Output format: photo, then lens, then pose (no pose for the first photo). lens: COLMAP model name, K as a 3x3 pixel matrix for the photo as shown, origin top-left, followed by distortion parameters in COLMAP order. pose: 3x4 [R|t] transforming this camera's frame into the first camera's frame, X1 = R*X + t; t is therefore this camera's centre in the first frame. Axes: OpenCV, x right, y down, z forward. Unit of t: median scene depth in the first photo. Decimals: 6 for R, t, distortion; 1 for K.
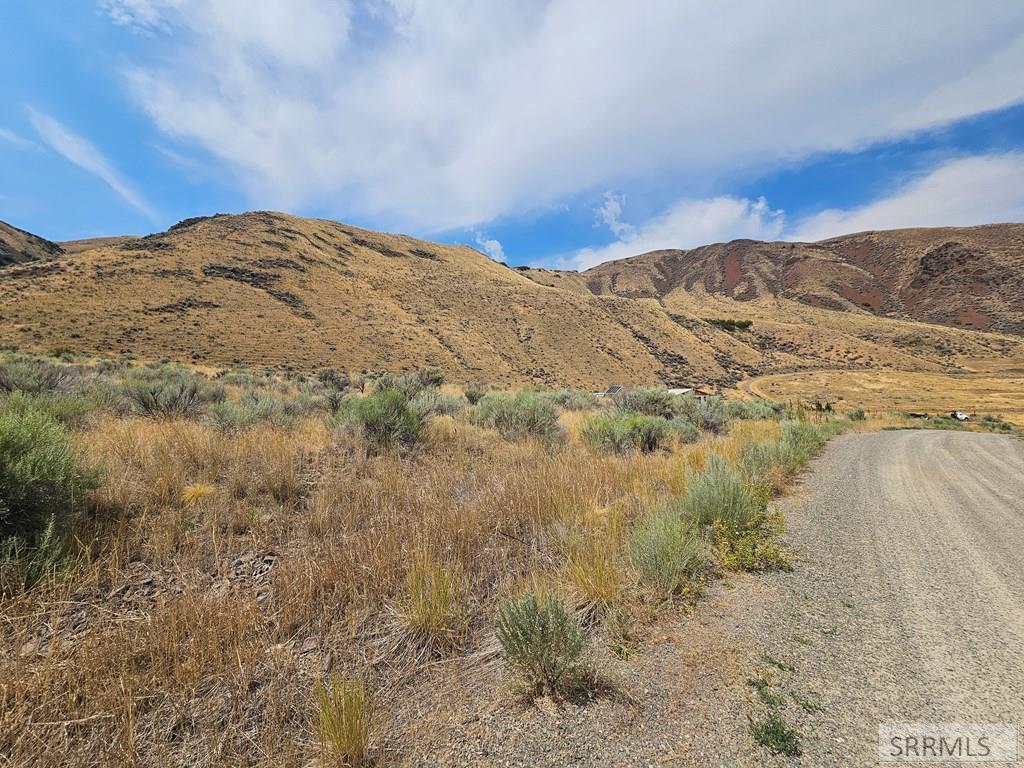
lens RADIAL K [[417.3, 0, 510.0], [0, 417.3, 376.3], [0, 0, 1]] dist [-0.000561, -0.000698]
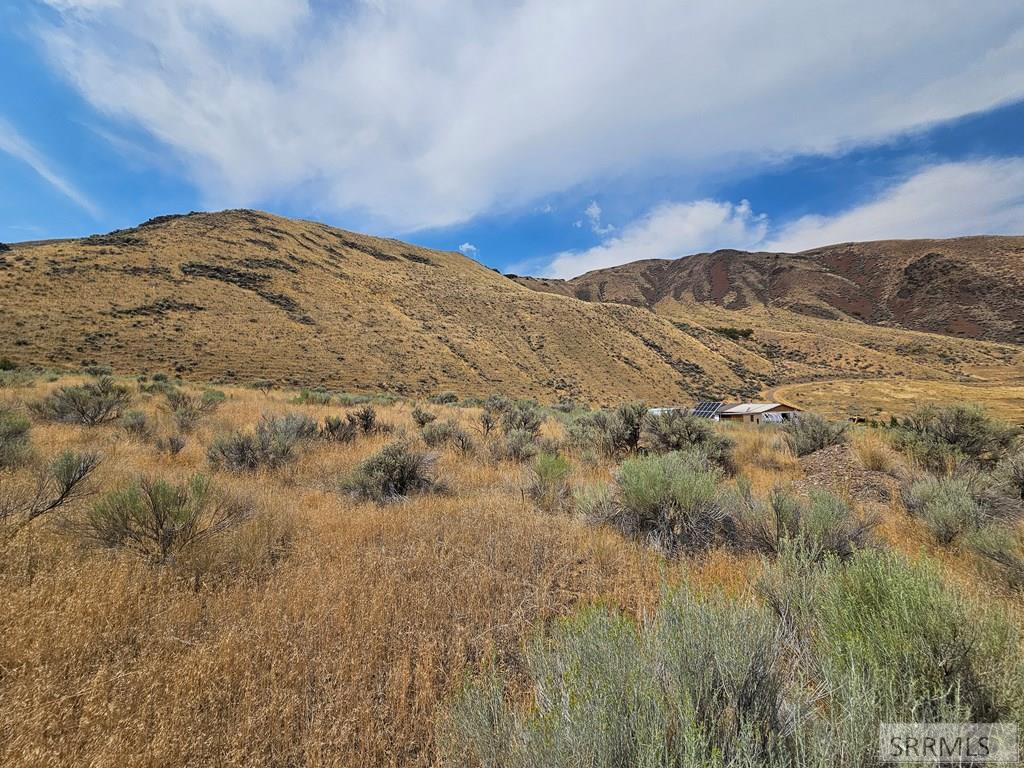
lens RADIAL K [[417.3, 0, 510.0], [0, 417.3, 376.3], [0, 0, 1]] dist [-0.000561, -0.000698]
pose [[0.998552, -0.004897, 0.053568, -0.065596], [0.006092, 0.999736, -0.022159, -0.004374], [-0.053445, 0.022453, 0.998318, 0.066341]]
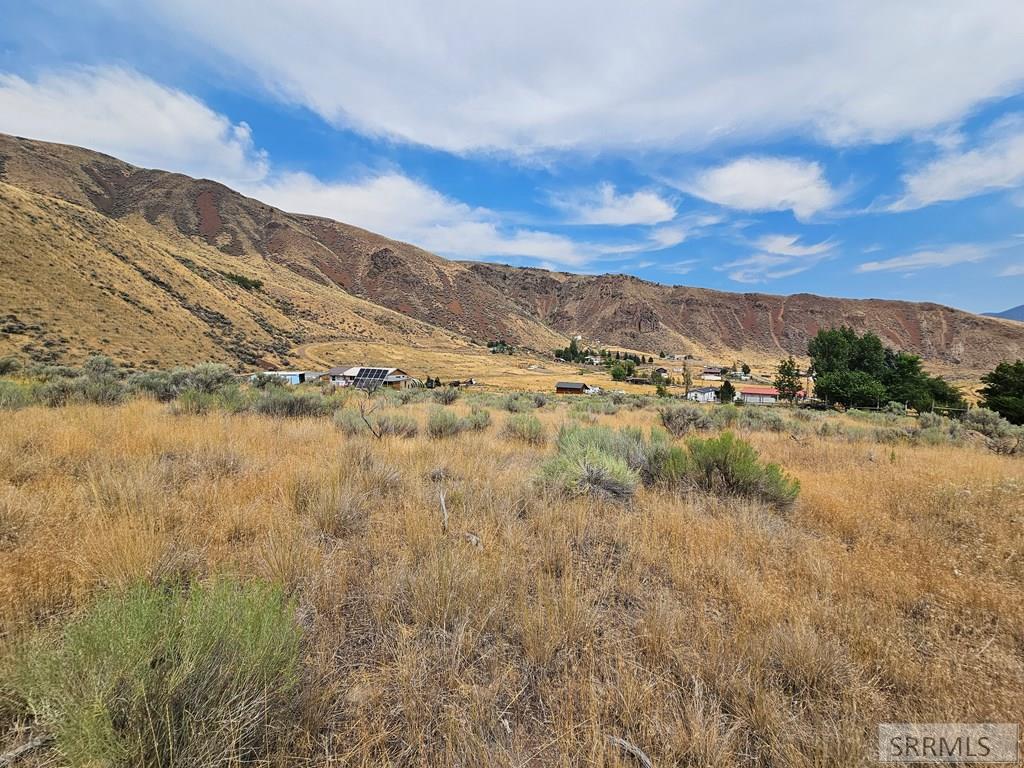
lens RADIAL K [[418.2, 0, 507.4], [0, 418.2, 375.7], [0, 0, 1]] dist [0.001068, 0.000727]
pose [[0.375297, -0.026947, 0.926513, -0.135035], [-0.061296, 0.996668, 0.053817, -0.007327], [-0.924875, -0.076989, 0.372395, 0.163116]]
